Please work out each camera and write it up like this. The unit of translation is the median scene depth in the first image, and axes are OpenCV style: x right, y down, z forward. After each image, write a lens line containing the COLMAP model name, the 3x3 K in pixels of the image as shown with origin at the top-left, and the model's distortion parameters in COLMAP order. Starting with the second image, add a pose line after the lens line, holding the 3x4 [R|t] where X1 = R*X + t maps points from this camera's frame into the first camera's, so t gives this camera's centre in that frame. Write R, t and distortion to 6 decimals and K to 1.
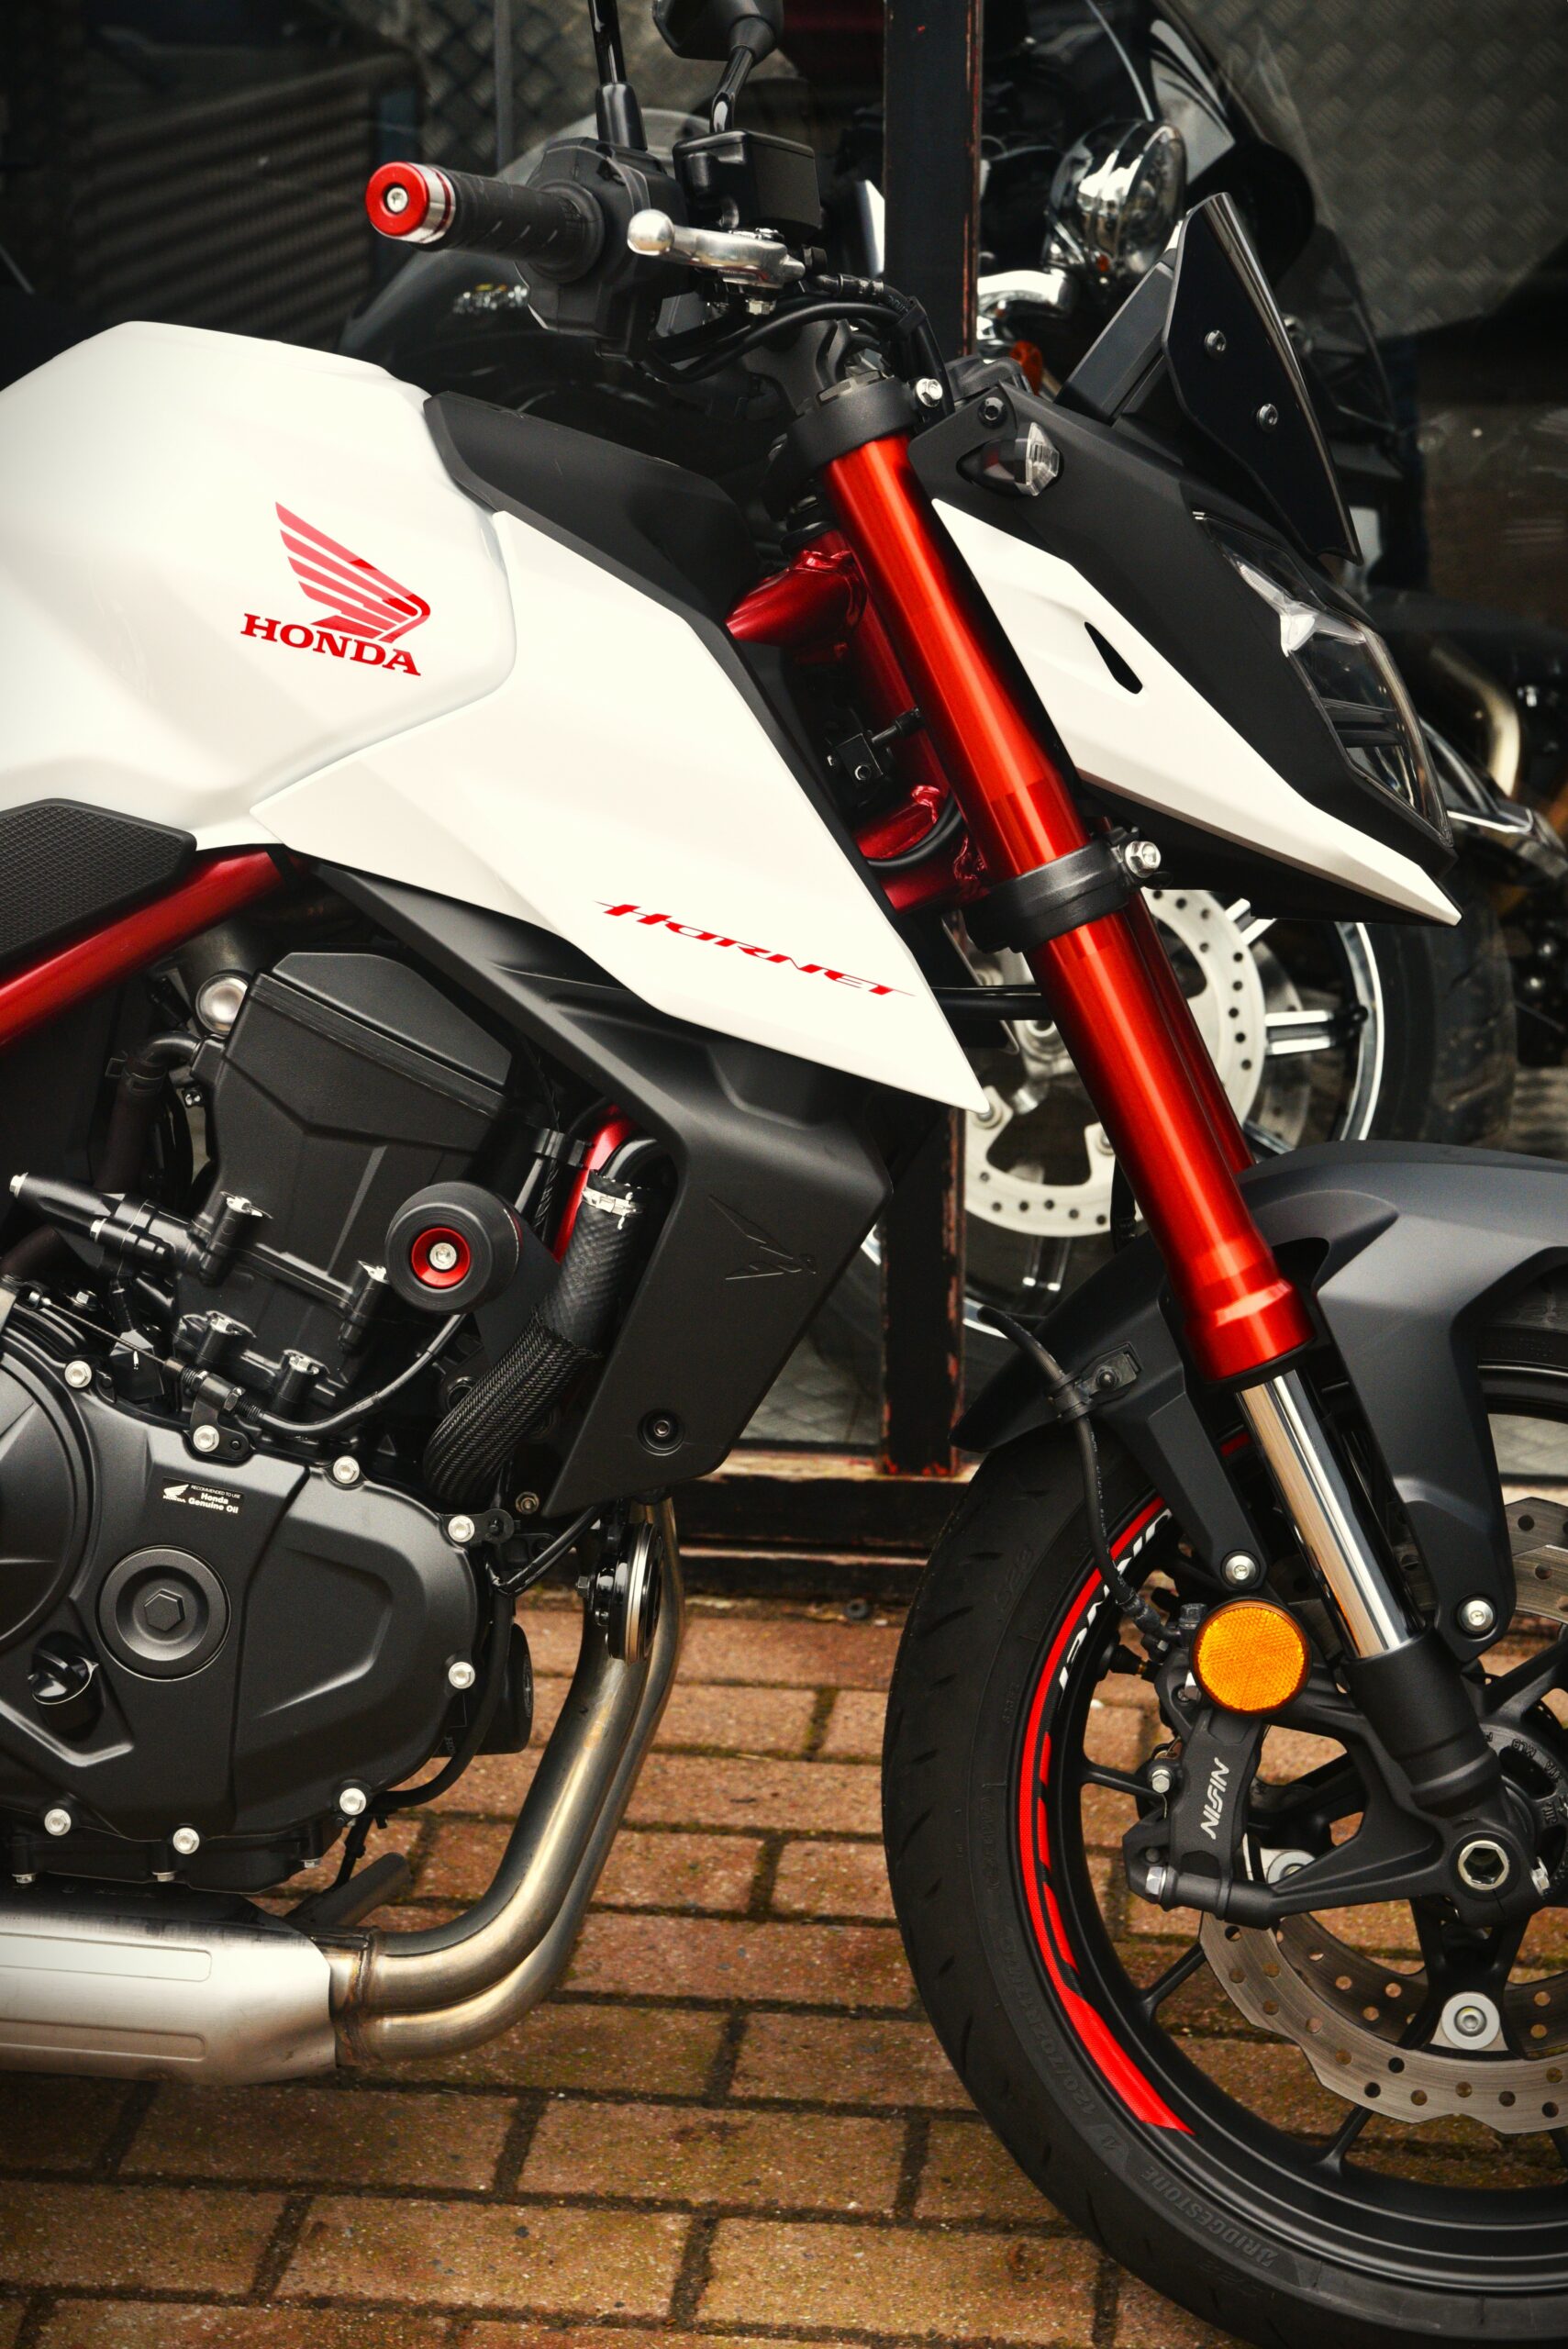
lens RADIAL K [[4481.2, 0, 751.7], [0, 4481.2, 1211.5], [0, 0, 1]] dist [0.225206, -0.068309]
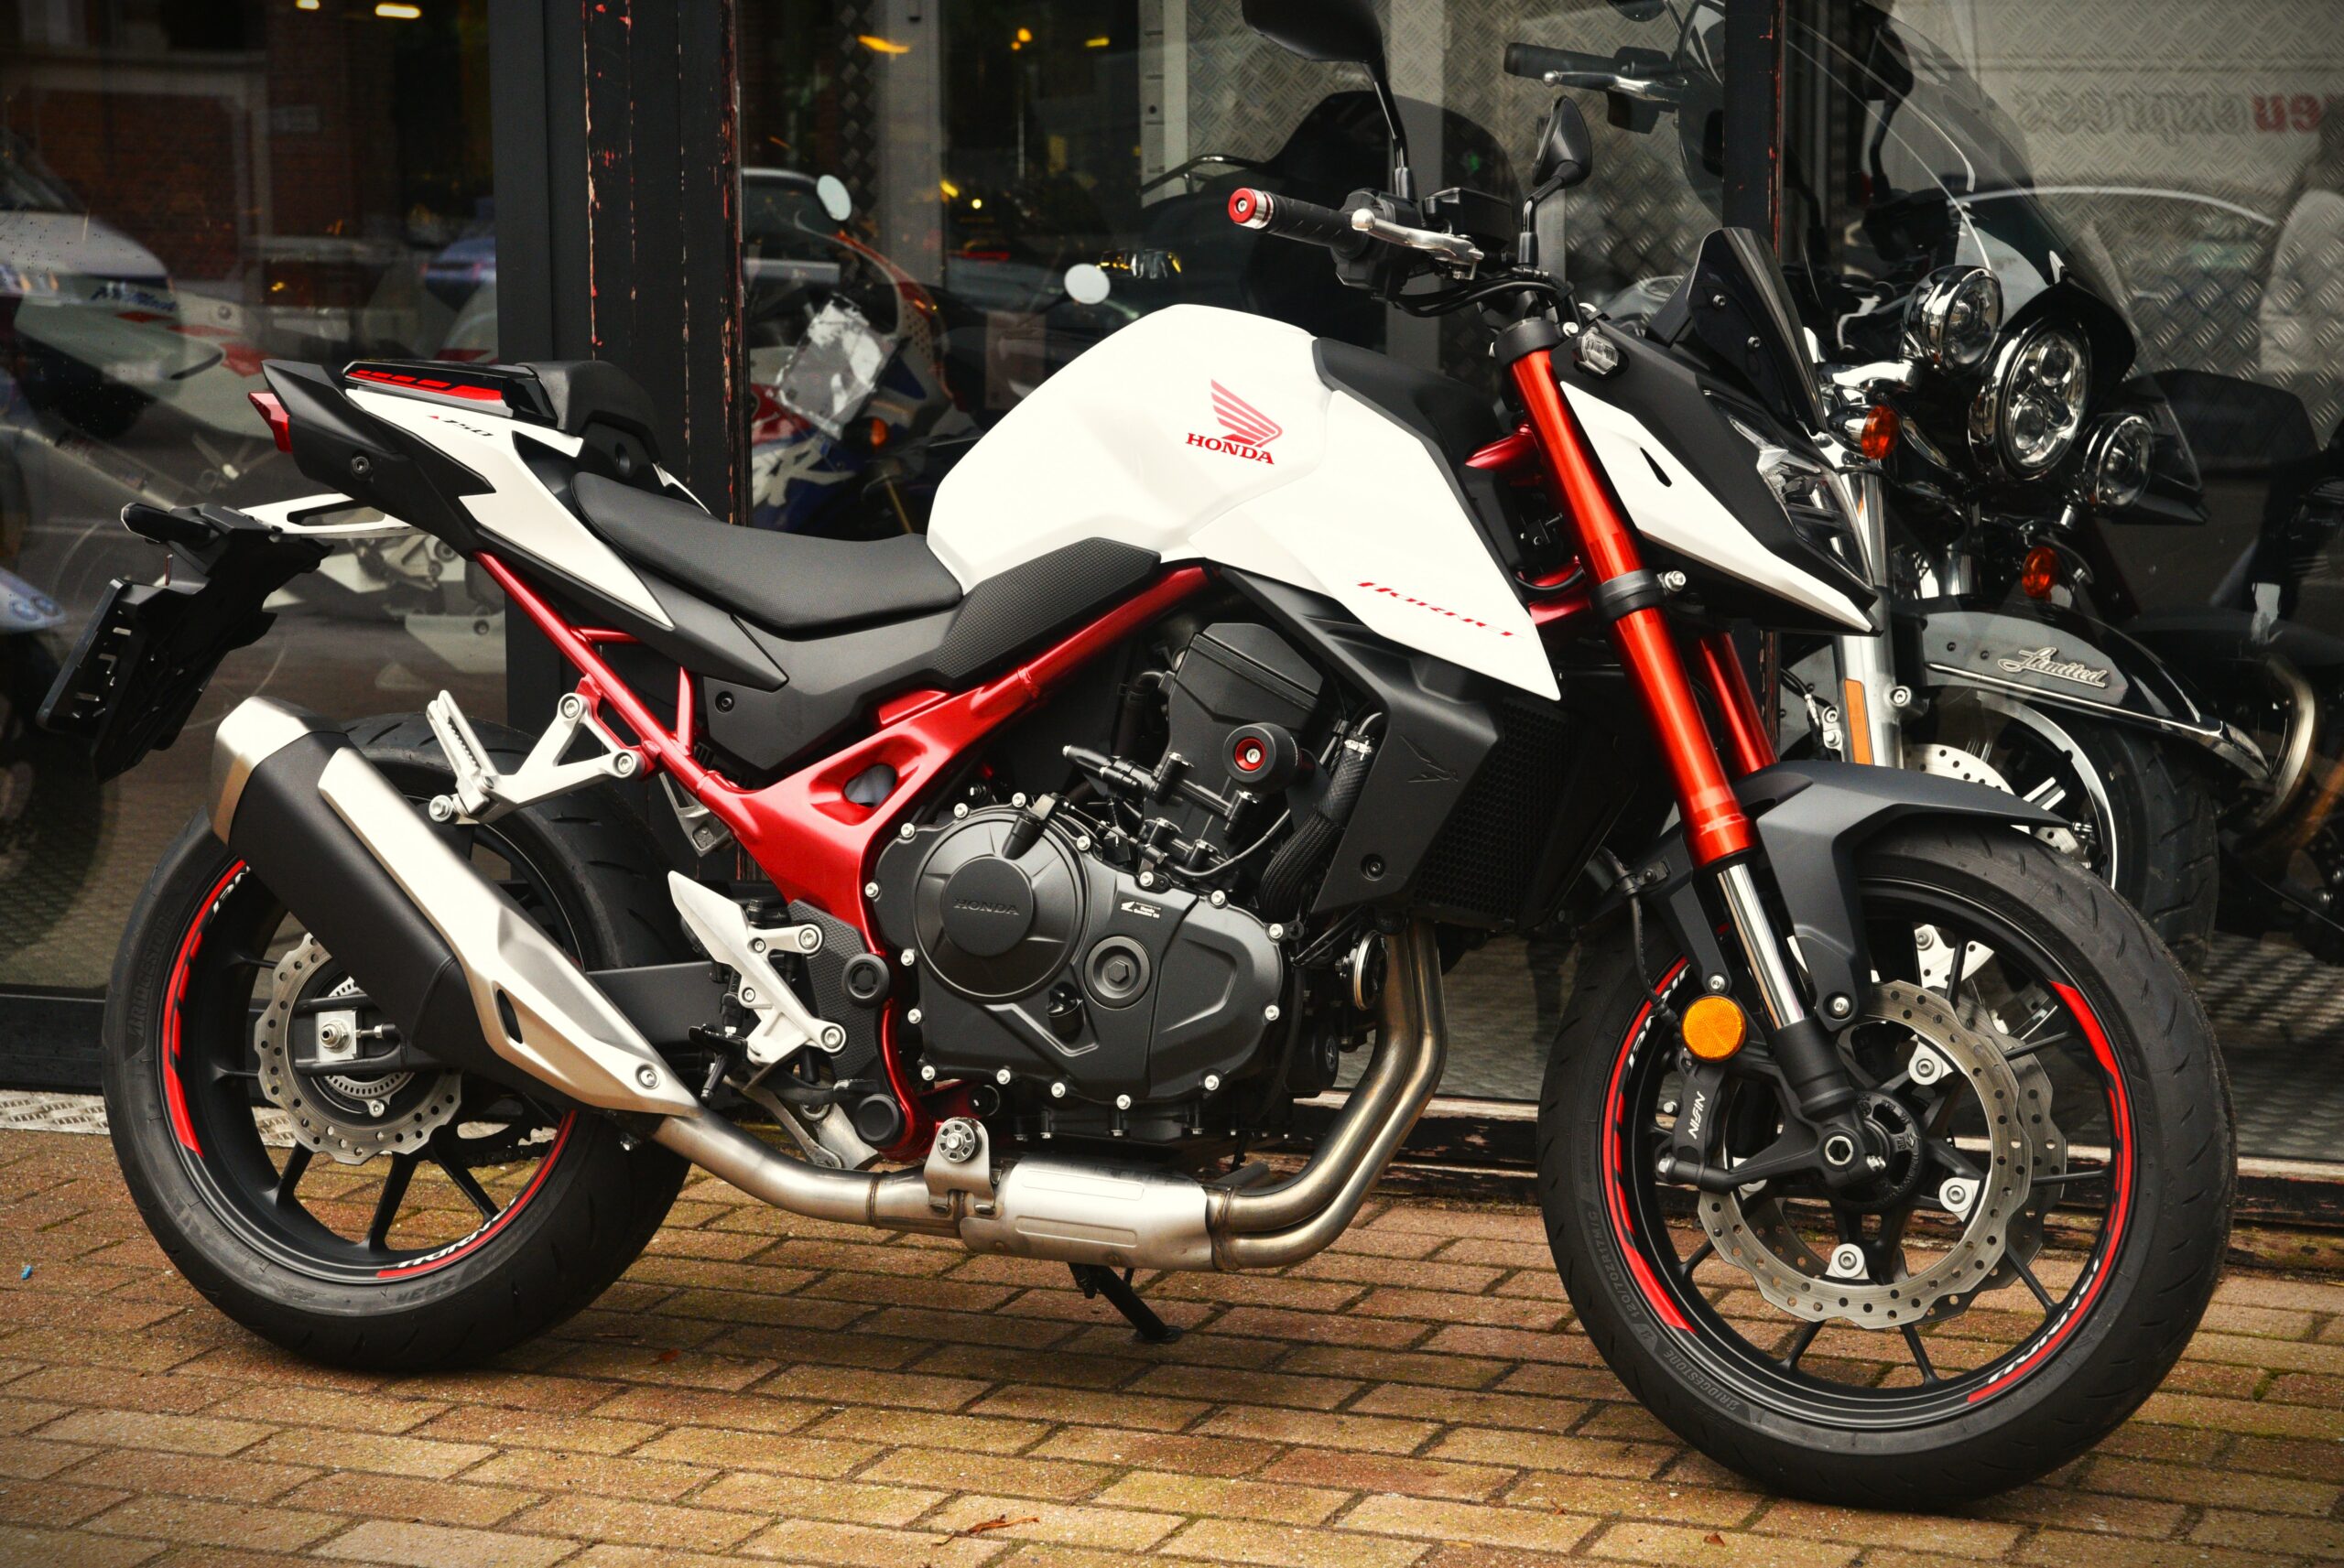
lens RADIAL K [[4779.4, 0, 1172.0], [0, 4779.4, 784.0], [0, 0, 1]] dist [0.245948, -0.005463]
pose [[0.963315, 0.028227, -0.266886, 0.405102], [-0.076779, 0.981875, -0.173281, 0.346958], [0.257157, 0.187415, 0.948022, -0.846872]]
